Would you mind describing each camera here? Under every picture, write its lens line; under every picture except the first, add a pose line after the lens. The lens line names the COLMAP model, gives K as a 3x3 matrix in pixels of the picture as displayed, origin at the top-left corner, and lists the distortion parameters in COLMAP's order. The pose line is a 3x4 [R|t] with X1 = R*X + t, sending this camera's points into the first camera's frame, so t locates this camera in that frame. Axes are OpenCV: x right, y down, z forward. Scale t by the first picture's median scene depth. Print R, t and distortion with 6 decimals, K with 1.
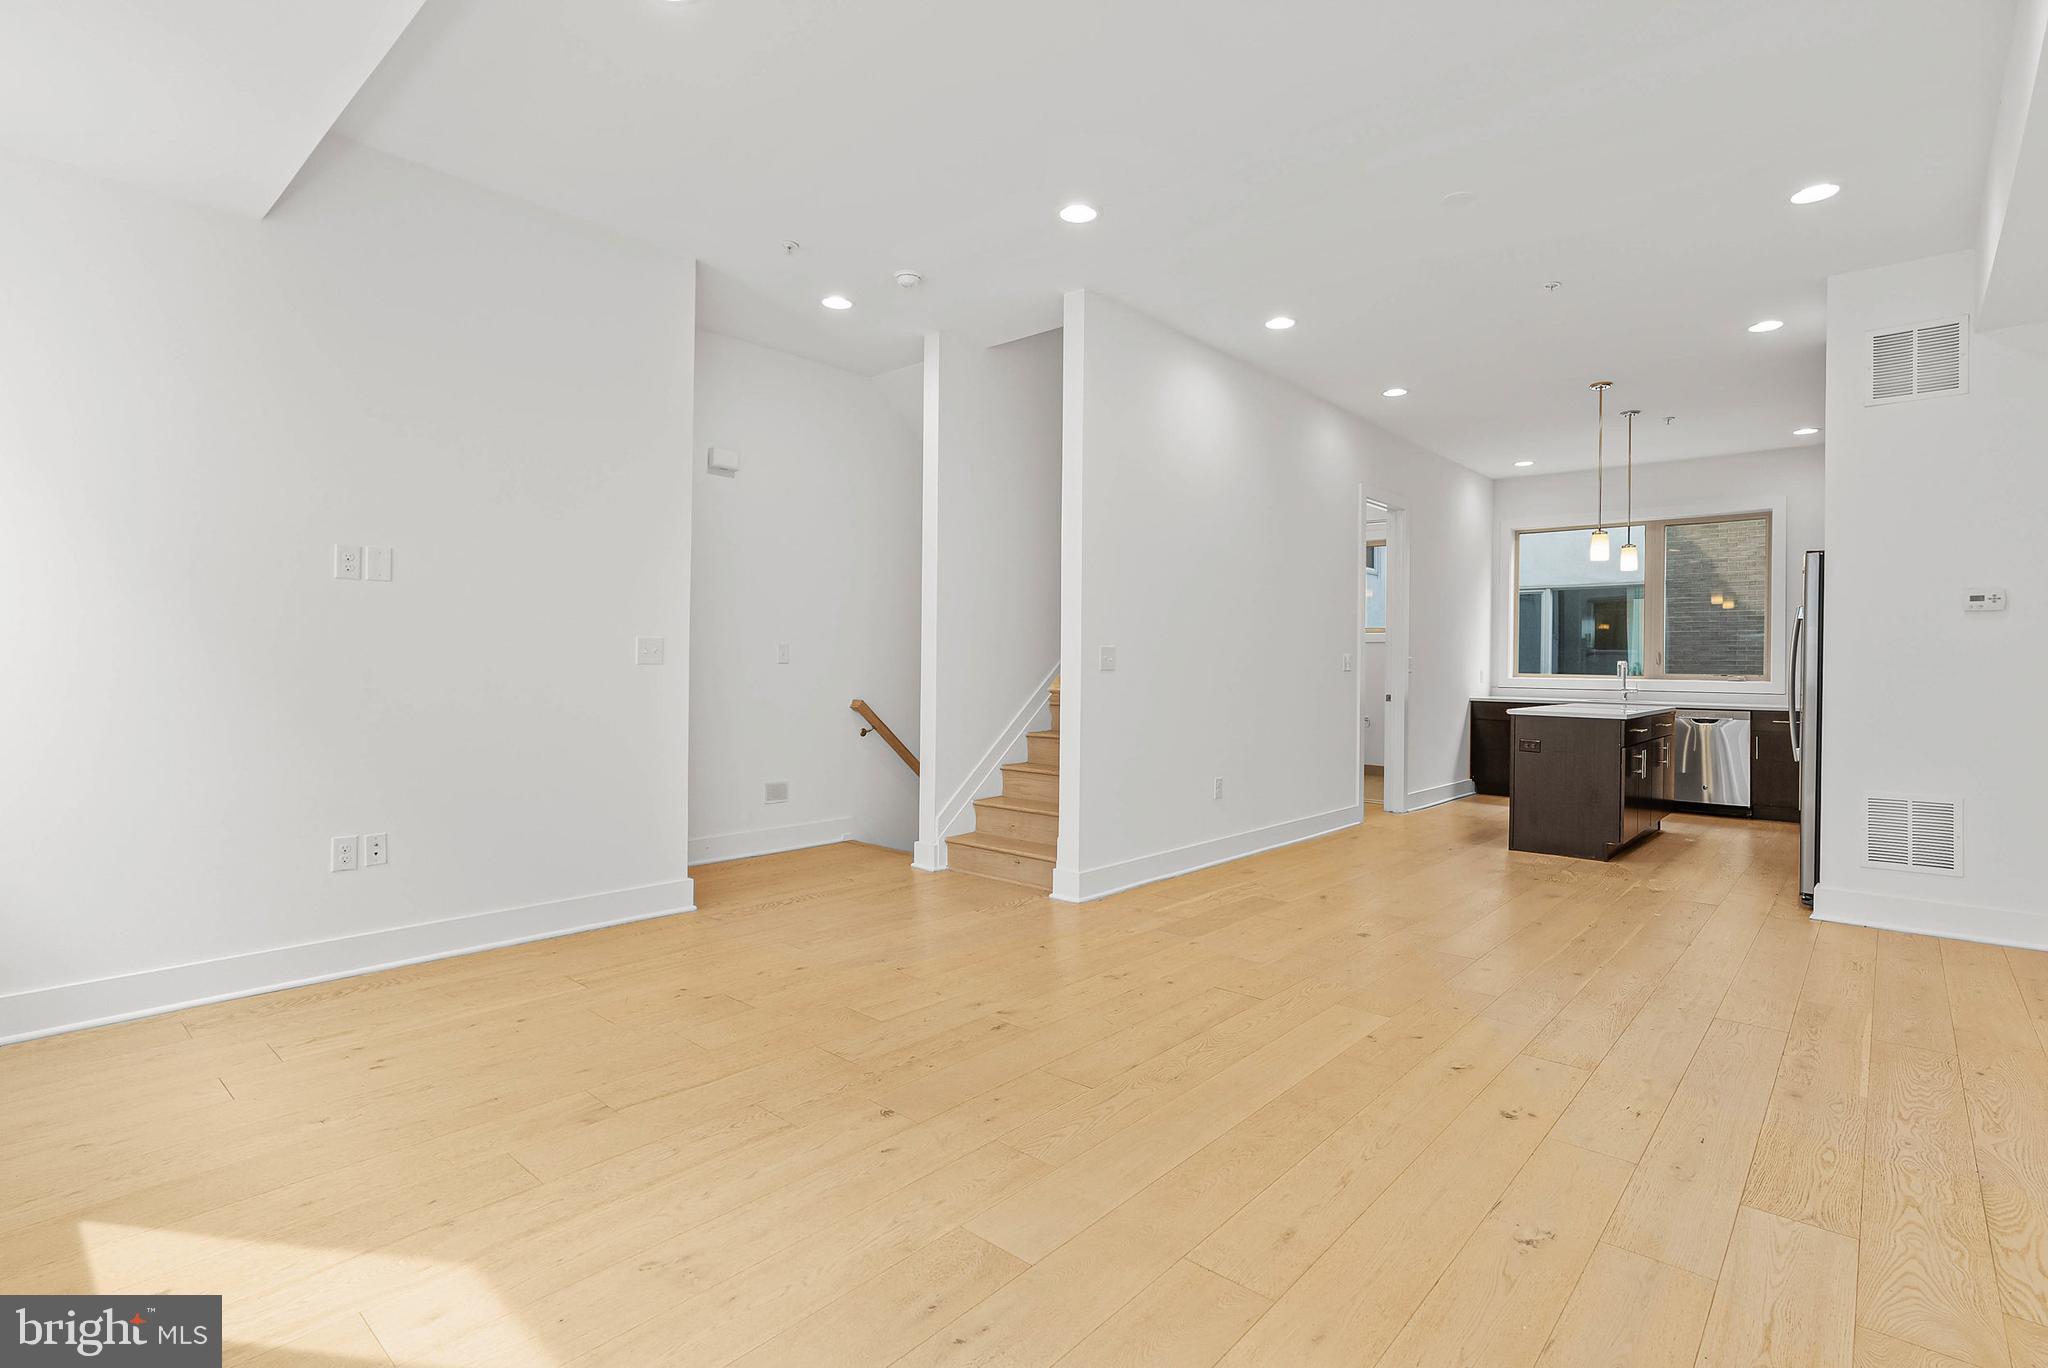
lens RADIAL K [[968.9, 0, 1055.6], [0, 968.9, 666.9], [0, 0, 1]] dist [-0.009761, 0.003679]
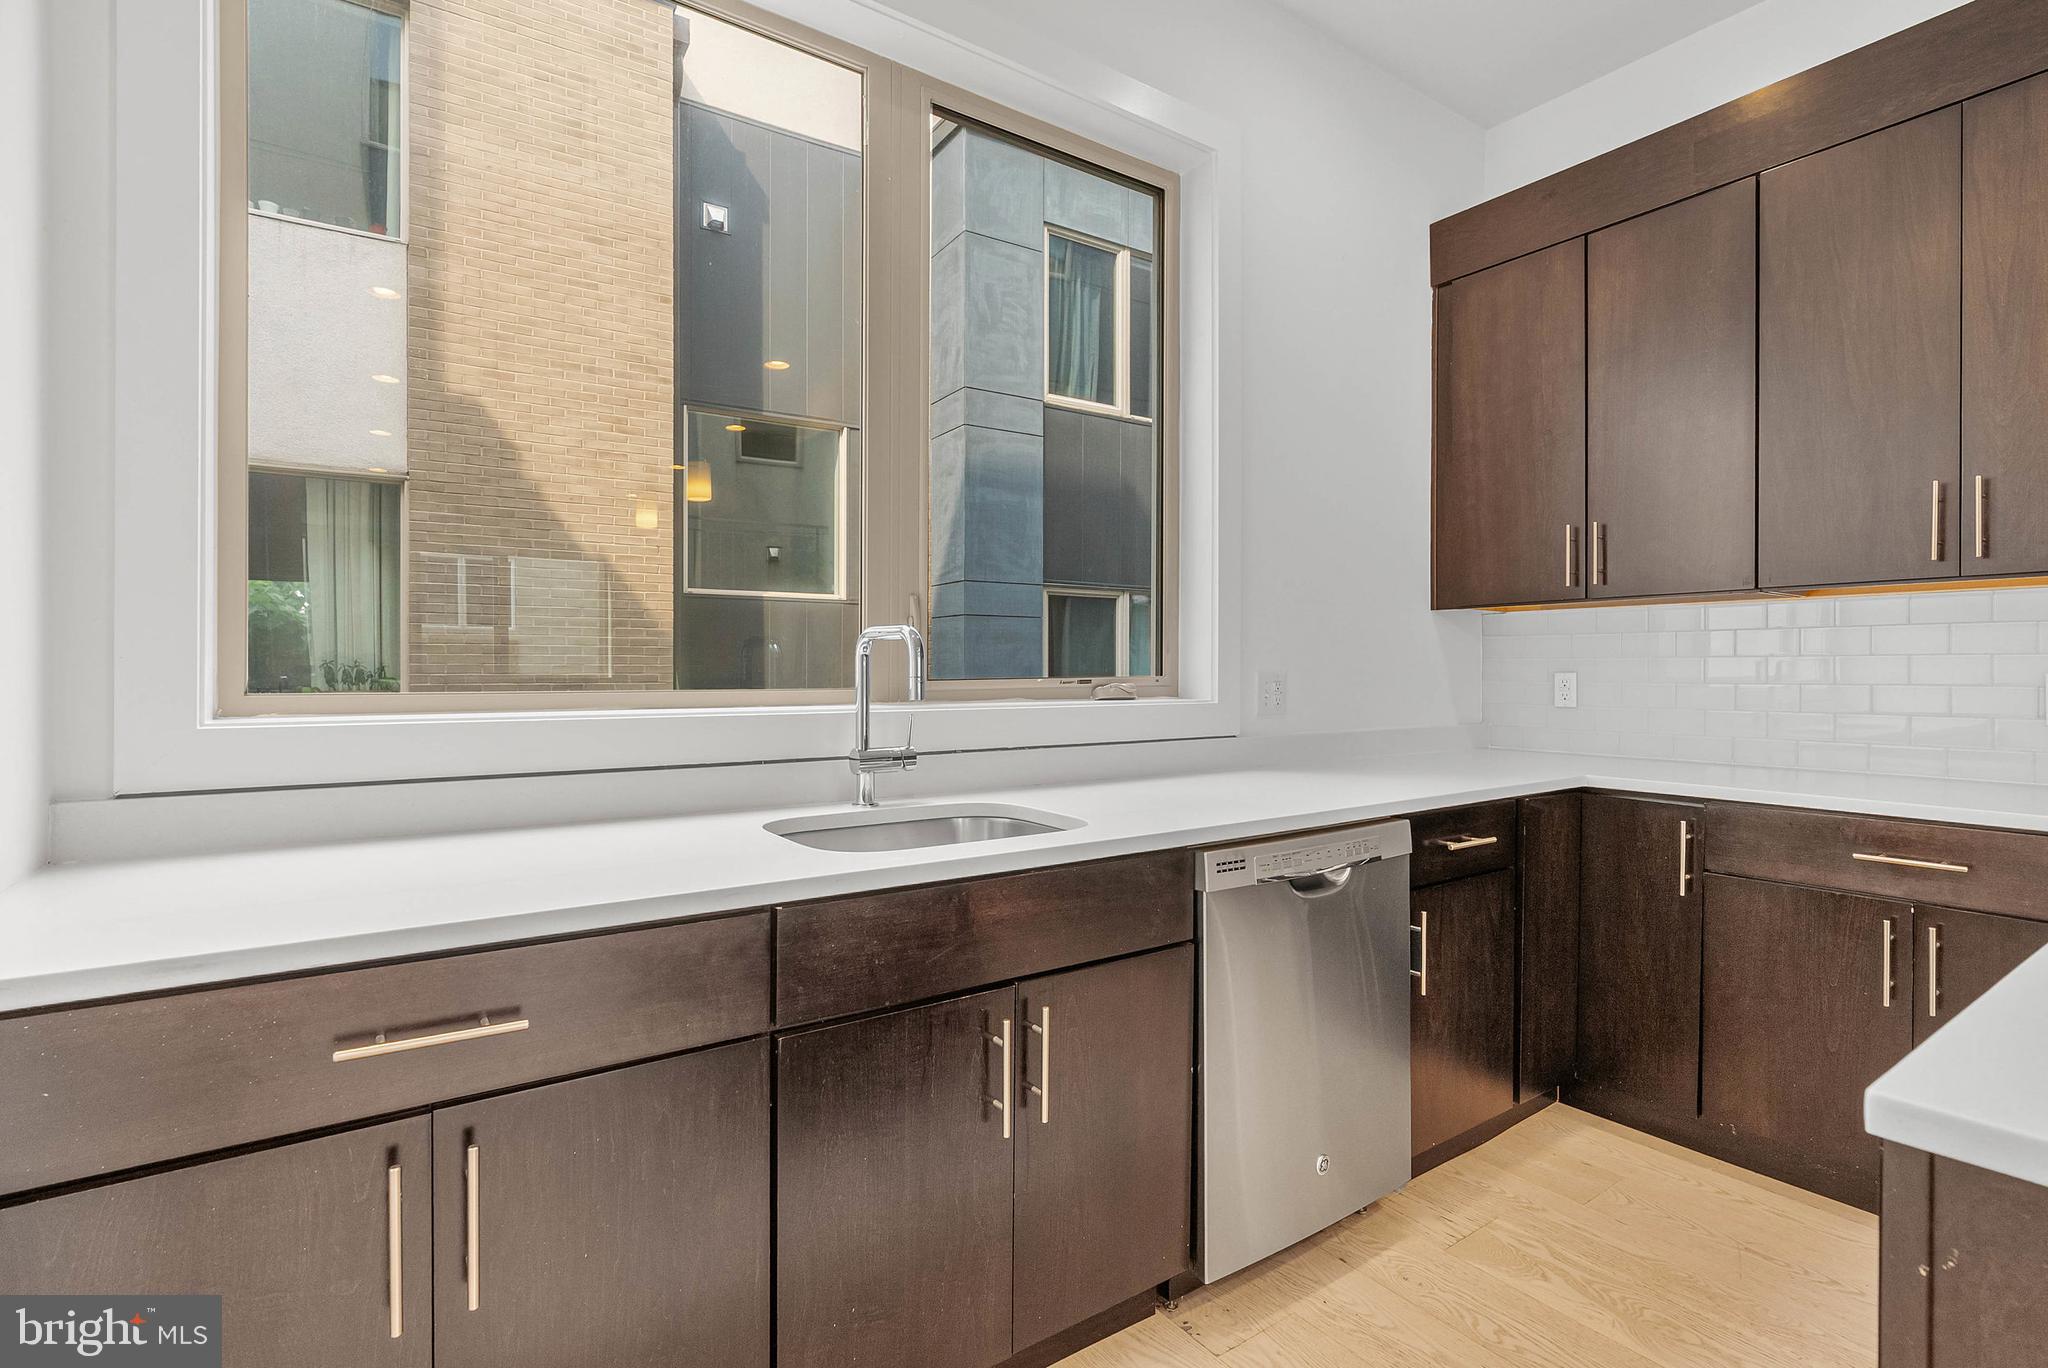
lens RADIAL K [[968.9, 0, 1019.6], [0, 968.9, 671.5], [0, 0, 1]] dist [-0.009761, 0.003679]
pose [[0.248311, -0.015701, 0.968553, 0.609614], [0.006791, 0.999872, 0.014468, 0.002666], [-0.968657, 0.002985, 0.248386, 1.441838]]
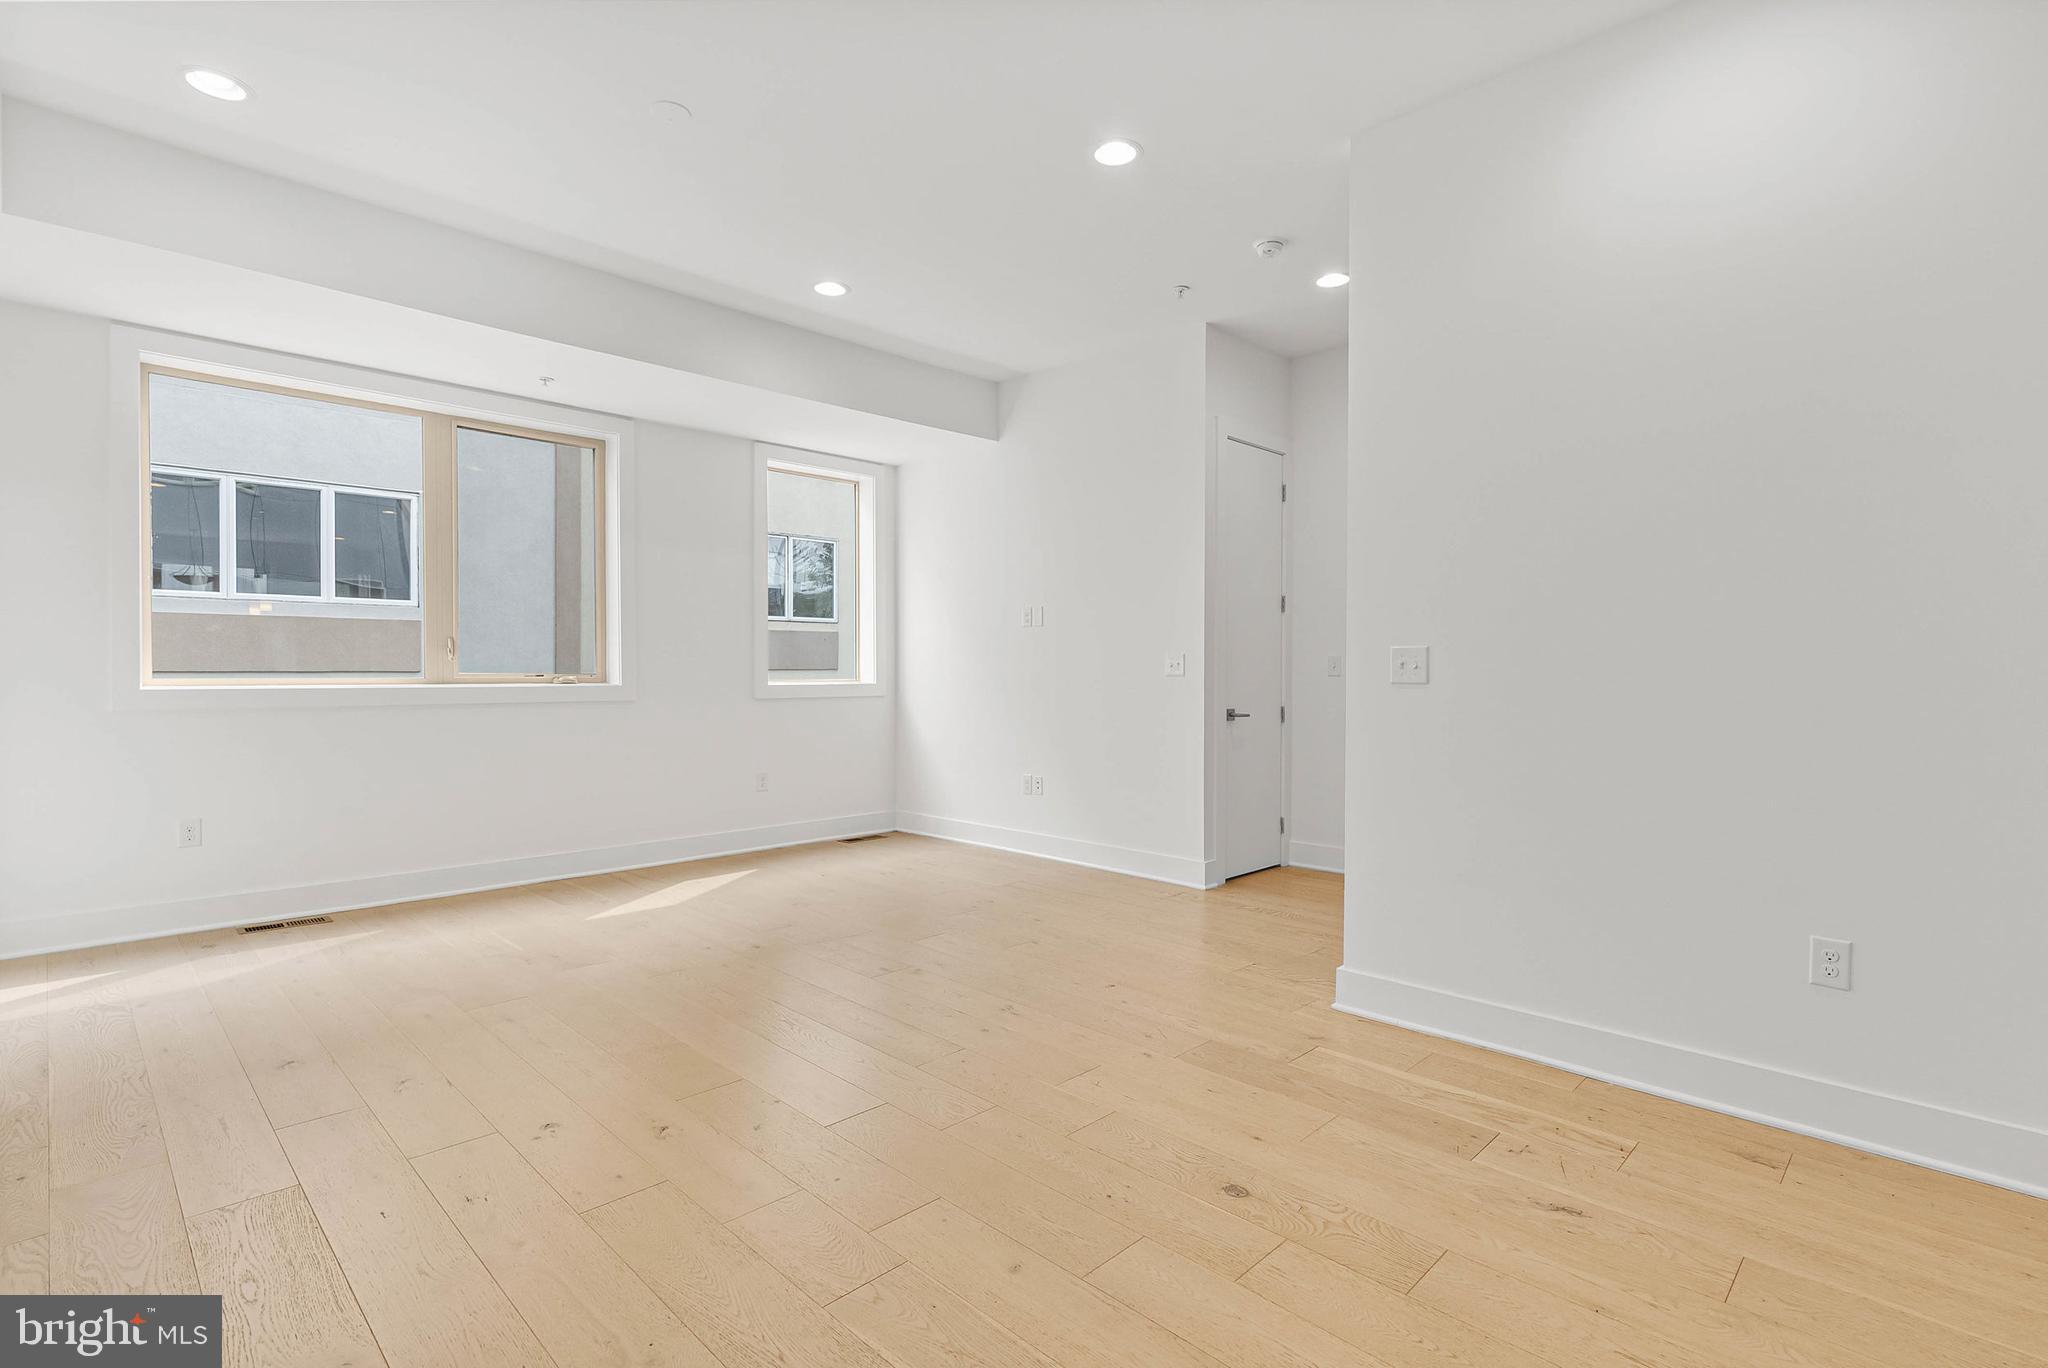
lens RADIAL K [[968.9, 0, 1017.1], [0, 968.9, 672.4], [0, 0, 1]] dist [-0.009761, 0.003679]
pose [[-0.068291, -0.007757, -0.997635, 0.645442], [-0.007601, 0.999945, -0.007254, 0.002729], [0.997636, 0.007087, -0.068346, 0.698847]]
